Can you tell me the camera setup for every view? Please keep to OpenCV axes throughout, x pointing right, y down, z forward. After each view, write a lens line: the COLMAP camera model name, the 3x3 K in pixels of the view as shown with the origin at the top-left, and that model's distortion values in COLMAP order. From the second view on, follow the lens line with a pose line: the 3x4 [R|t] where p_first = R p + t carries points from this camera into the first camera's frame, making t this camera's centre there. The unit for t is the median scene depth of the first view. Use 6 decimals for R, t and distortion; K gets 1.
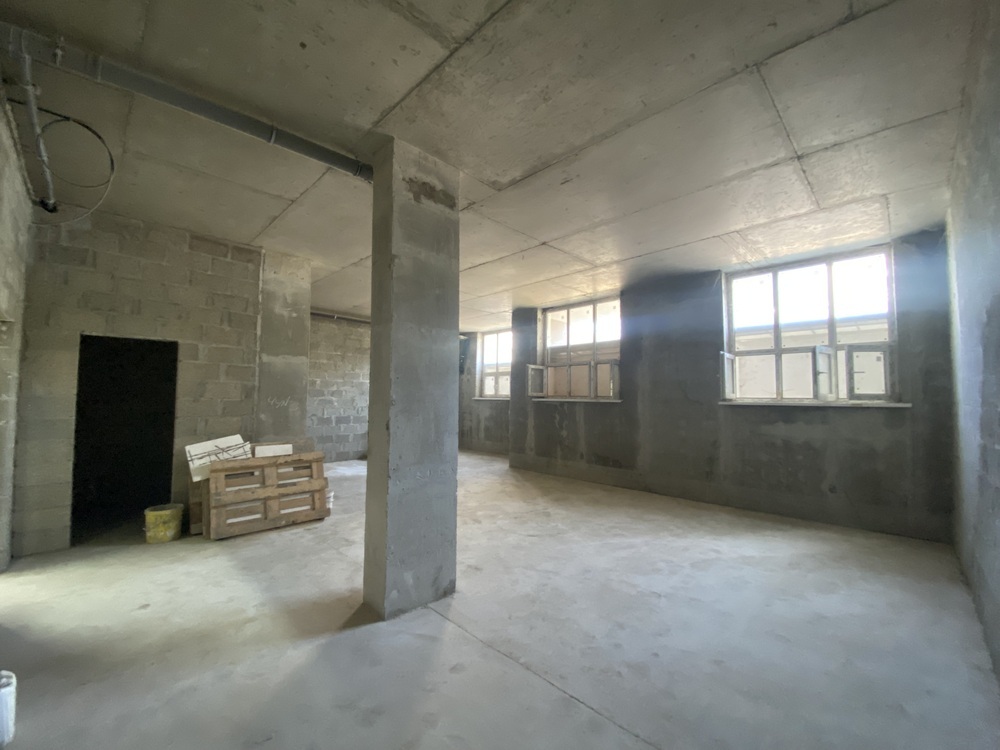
lens RADIAL K [[402.3, 0, 495.9], [0, 402.3, 378.1], [0, 0, 1]] dist [0.042796, -0.037207]
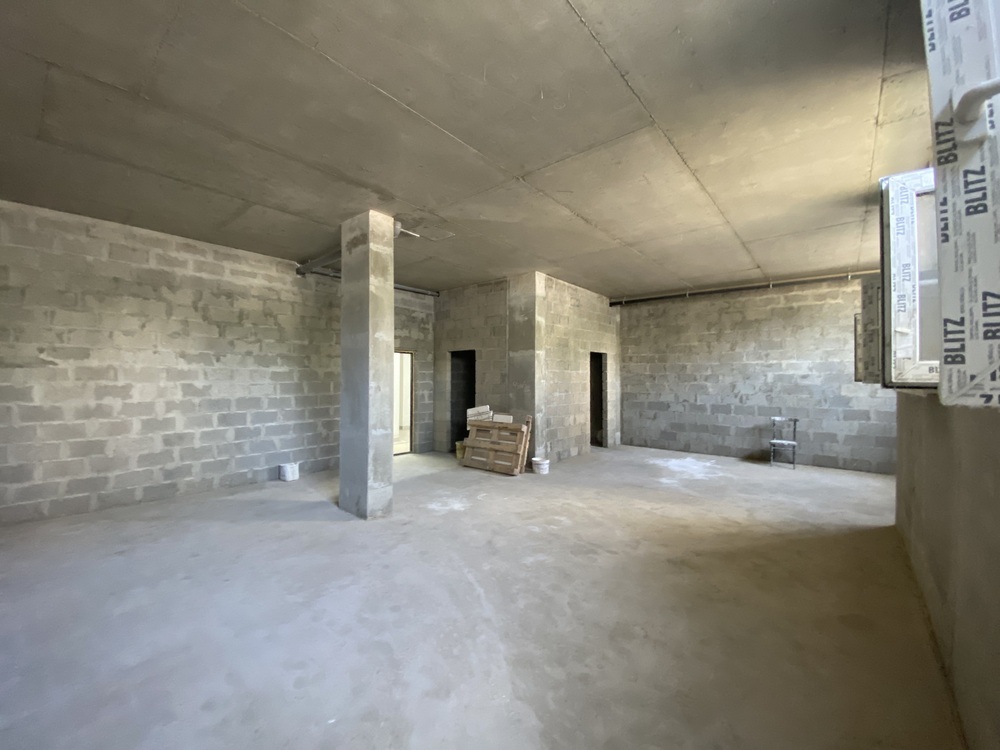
lens RADIAL K [[402.3, 0, 495.9], [0, 402.3, 378.1], [0, 0, 1]] dist [0.042796, -0.037207]
pose [[0.086847, -0.008989, -0.996181, 0.797838], [0.042919, 0.999065, -0.005273, 0.039185], [0.995297, -0.042297, 0.087152, 0.801261]]
